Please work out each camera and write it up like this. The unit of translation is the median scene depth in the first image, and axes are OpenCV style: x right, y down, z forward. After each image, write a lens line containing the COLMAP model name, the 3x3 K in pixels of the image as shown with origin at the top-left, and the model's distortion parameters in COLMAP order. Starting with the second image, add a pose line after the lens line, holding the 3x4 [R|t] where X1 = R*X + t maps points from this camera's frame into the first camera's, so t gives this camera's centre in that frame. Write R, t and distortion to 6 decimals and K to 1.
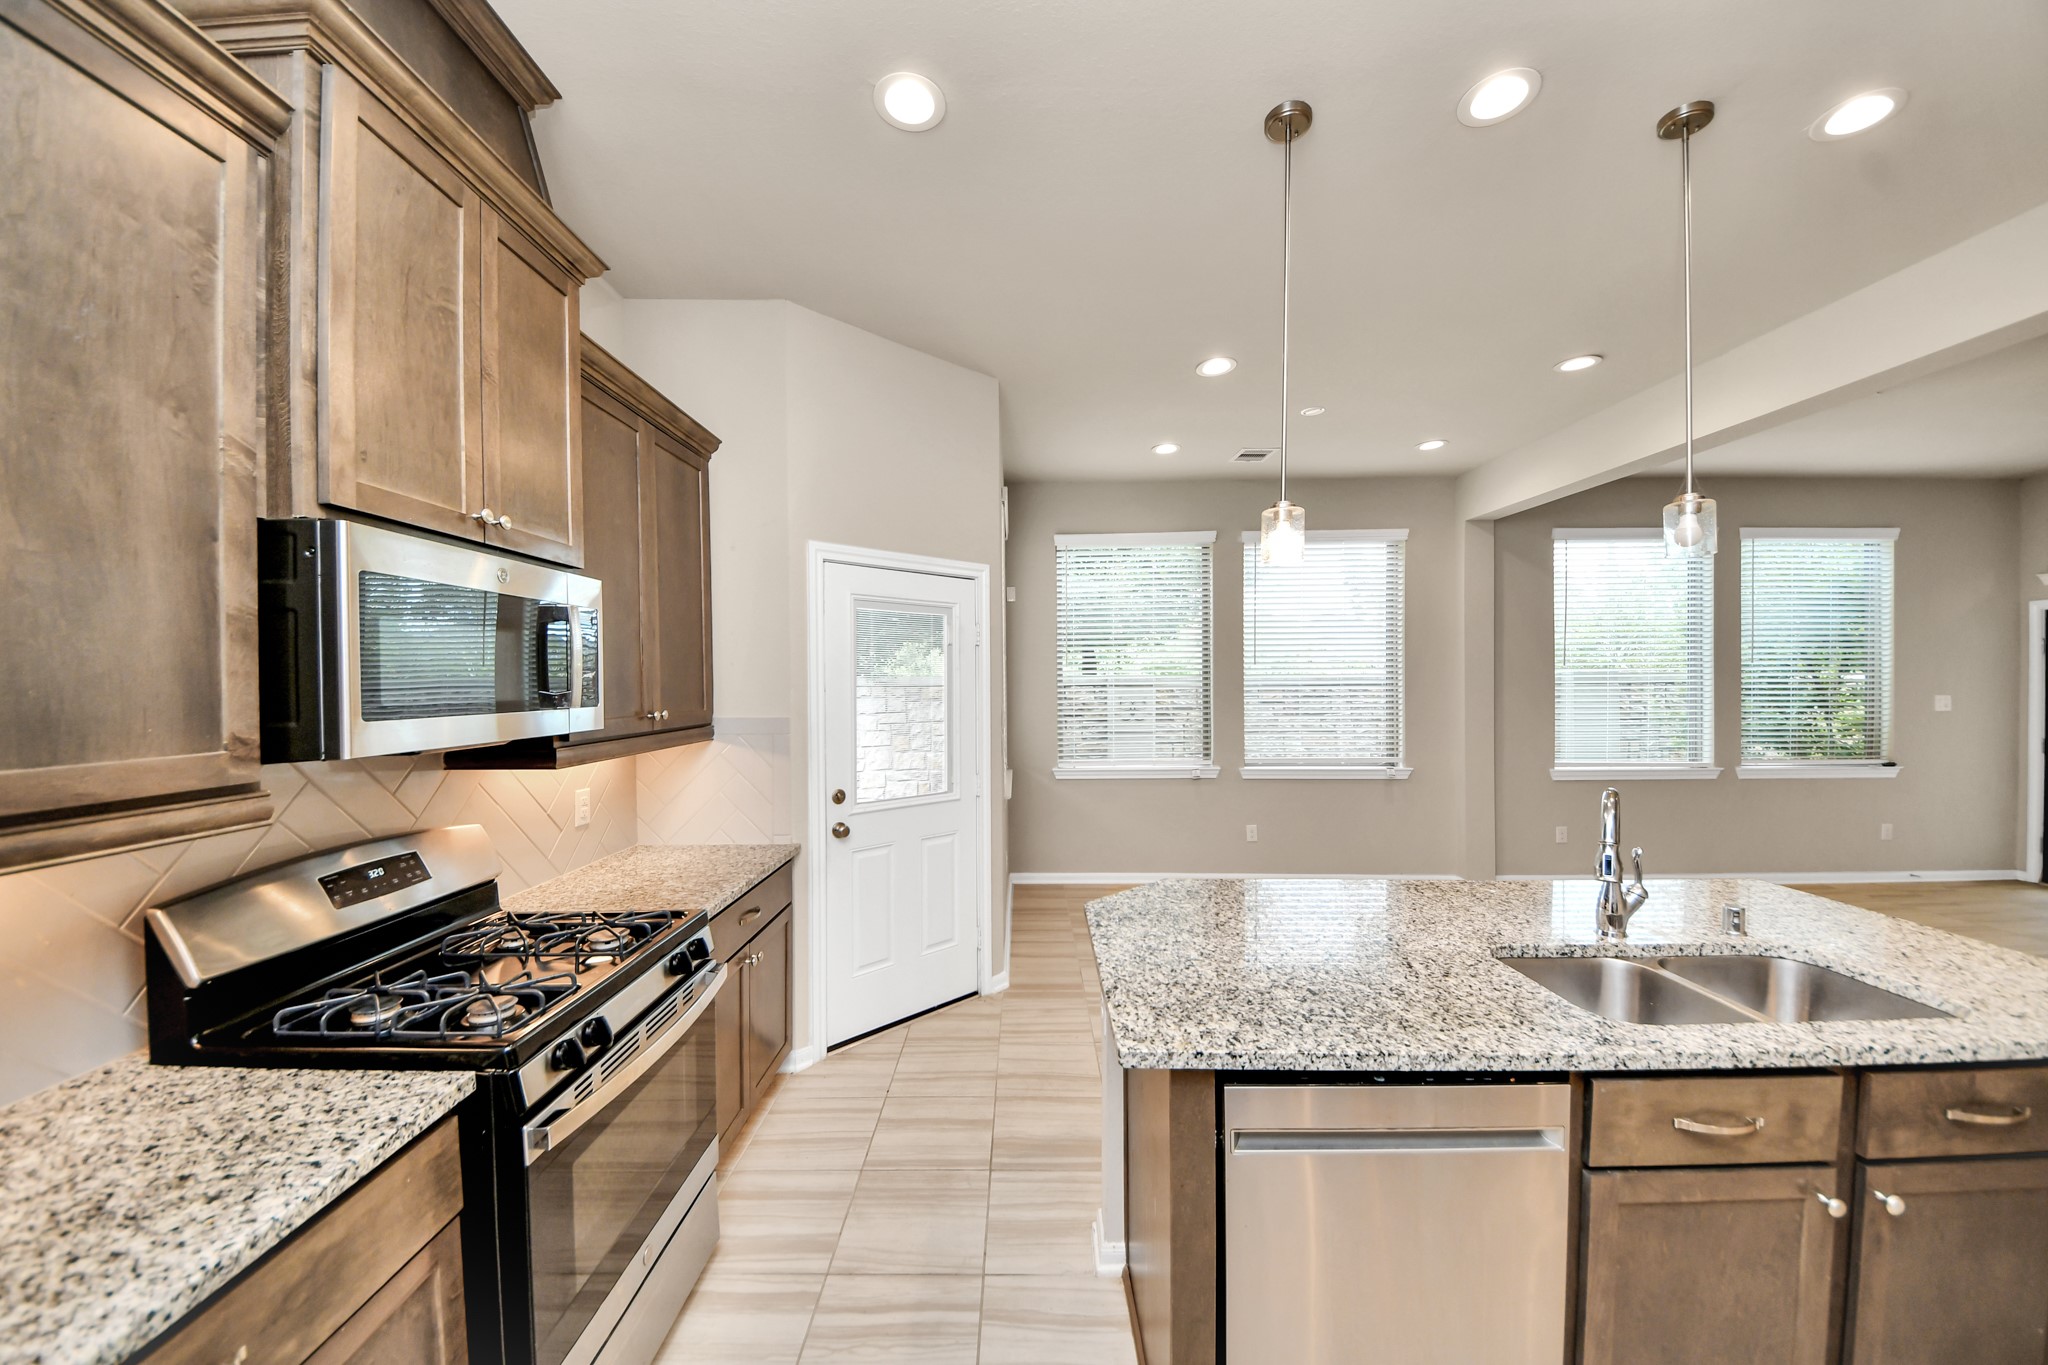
lens RADIAL K [[716.4, 0, 1025.1], [0, 716.4, 692.9], [0, 0, 1]] dist [0.014794, -0.021627]
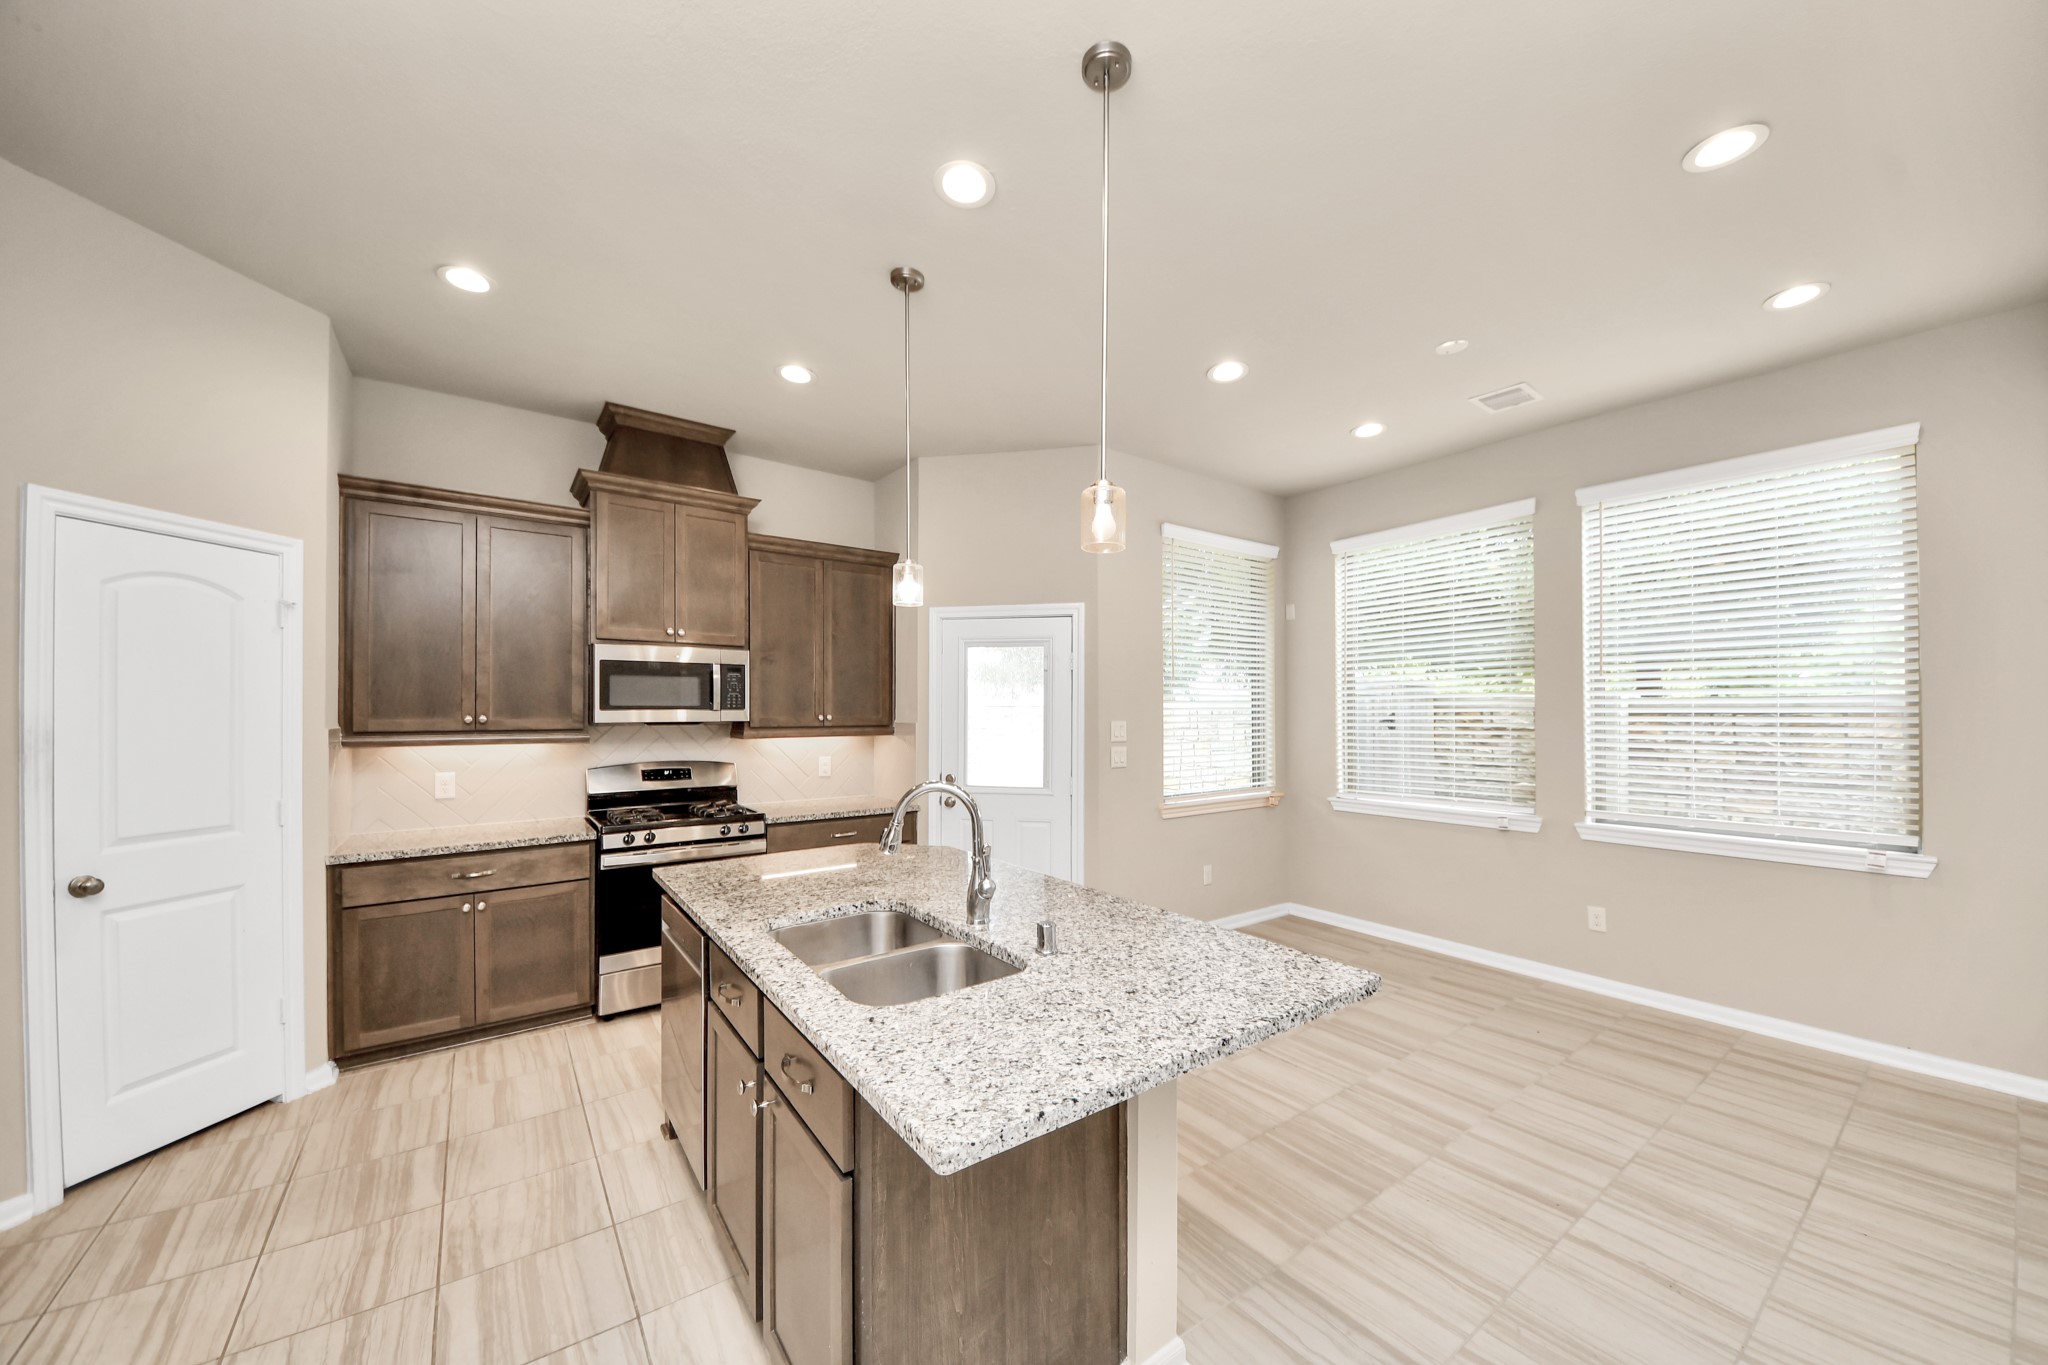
lens RADIAL K [[743.1, 0, 1030.4], [0, 743.1, 703.5], [0, 0, 1]] dist [0.017217, -0.014800]
pose [[0.590721, -0.002048, -0.806873, 1.721994], [-0.016969, 0.999744, -0.014960, 0.019594], [0.806697, 0.022529, 0.590535, 0.379700]]
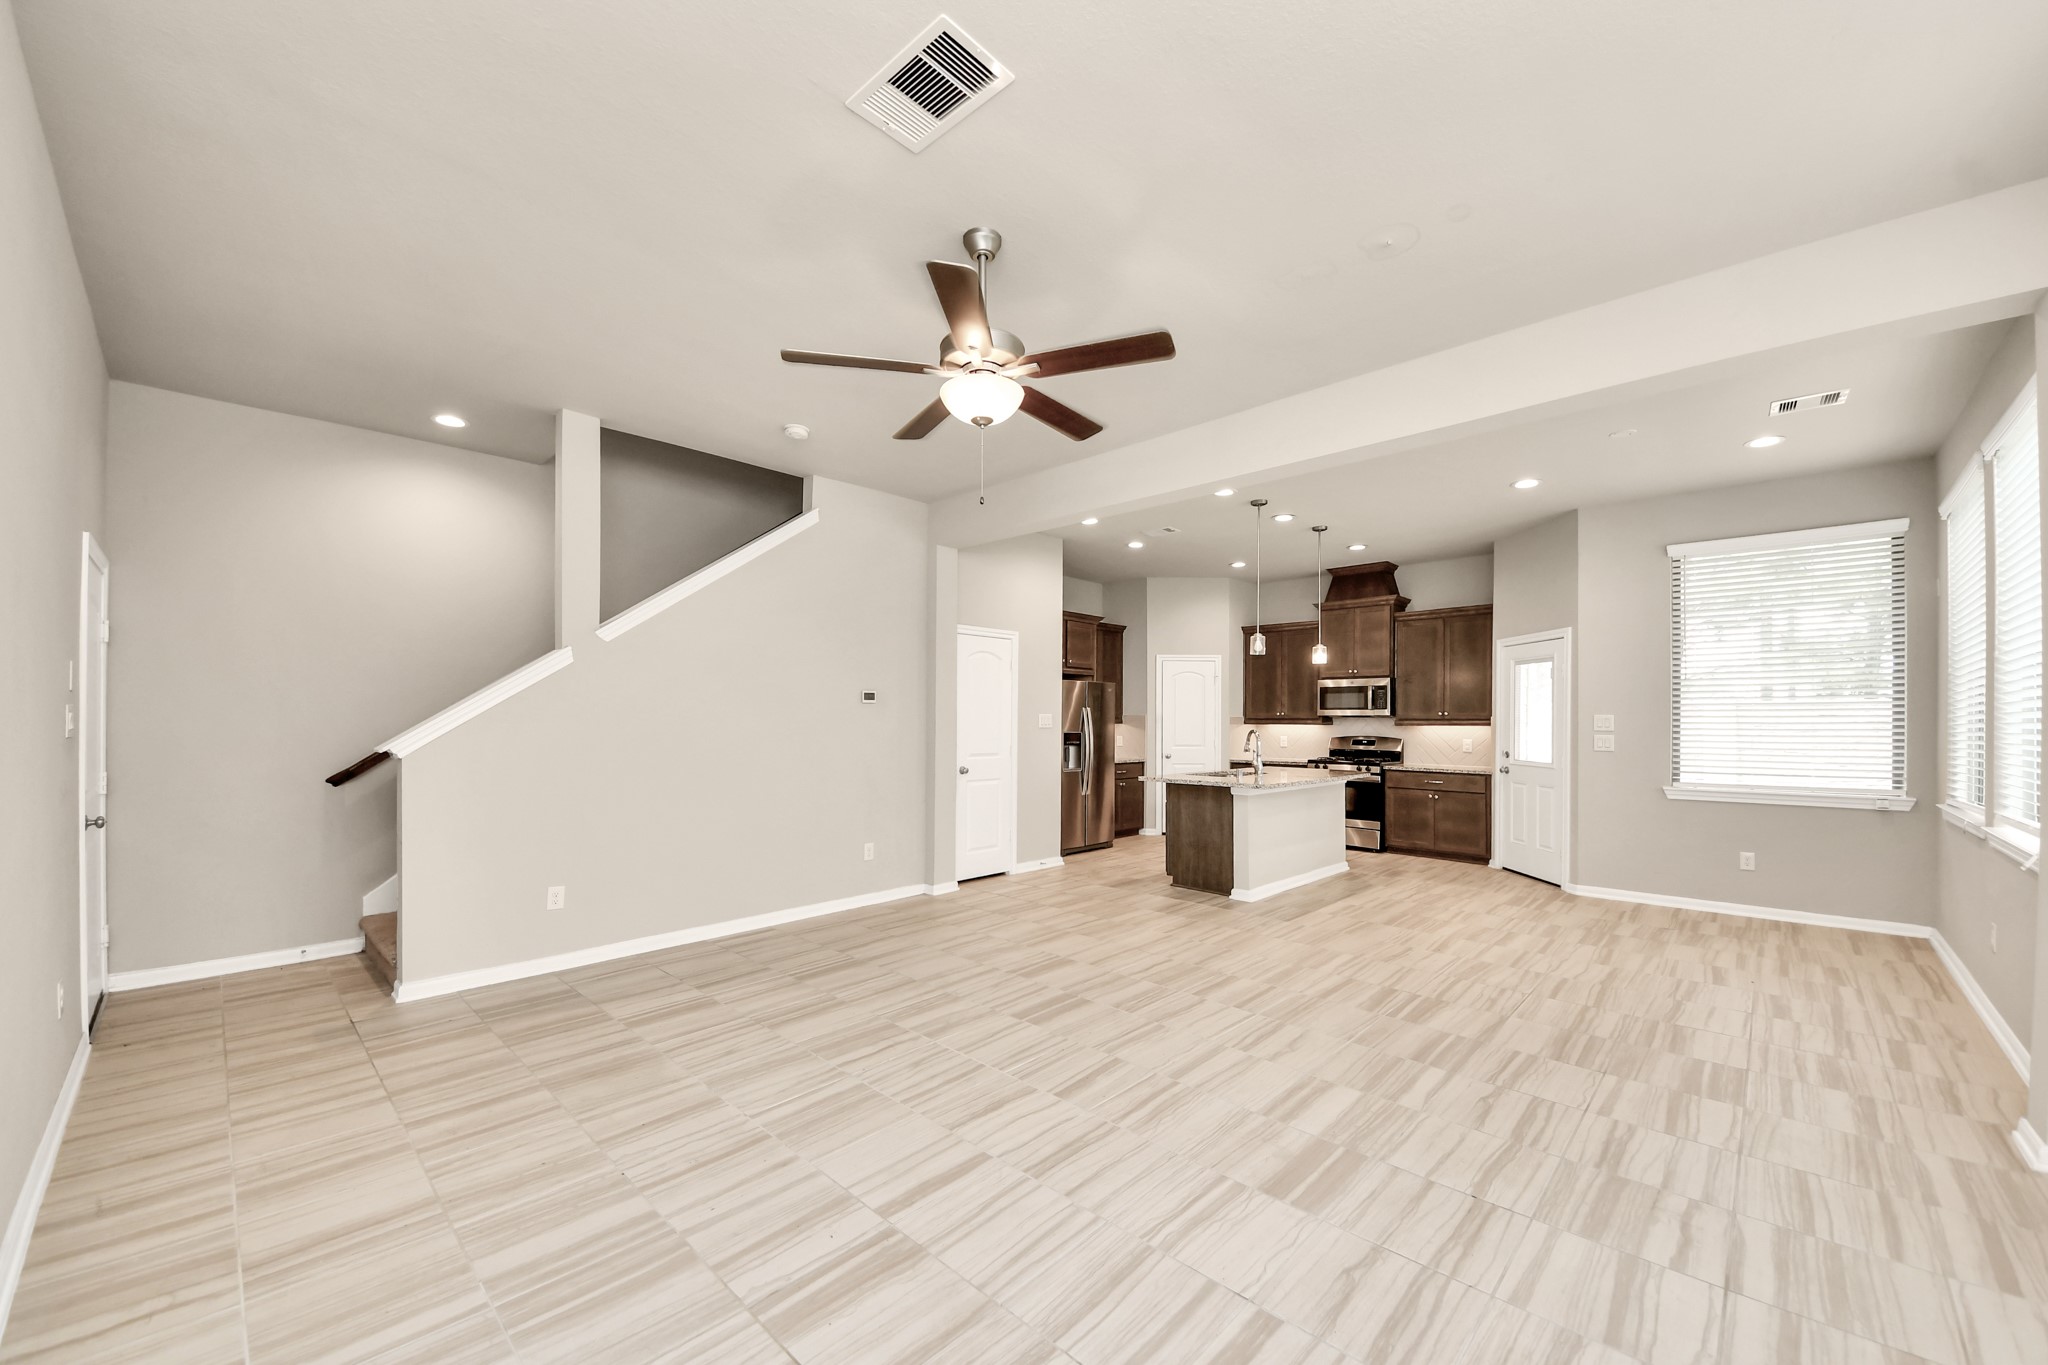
lens RADIAL K [[799.9, 0, 1012.0], [0, 799.9, 707.0], [0, 0, 1]] dist [0.049647, -0.029736]
pose [[-0.706400, -0.013527, -0.707684, 4.087040], [-0.016679, 0.999858, -0.002463, 0.052180], [0.707617, 0.010063, -0.706525, 2.676026]]
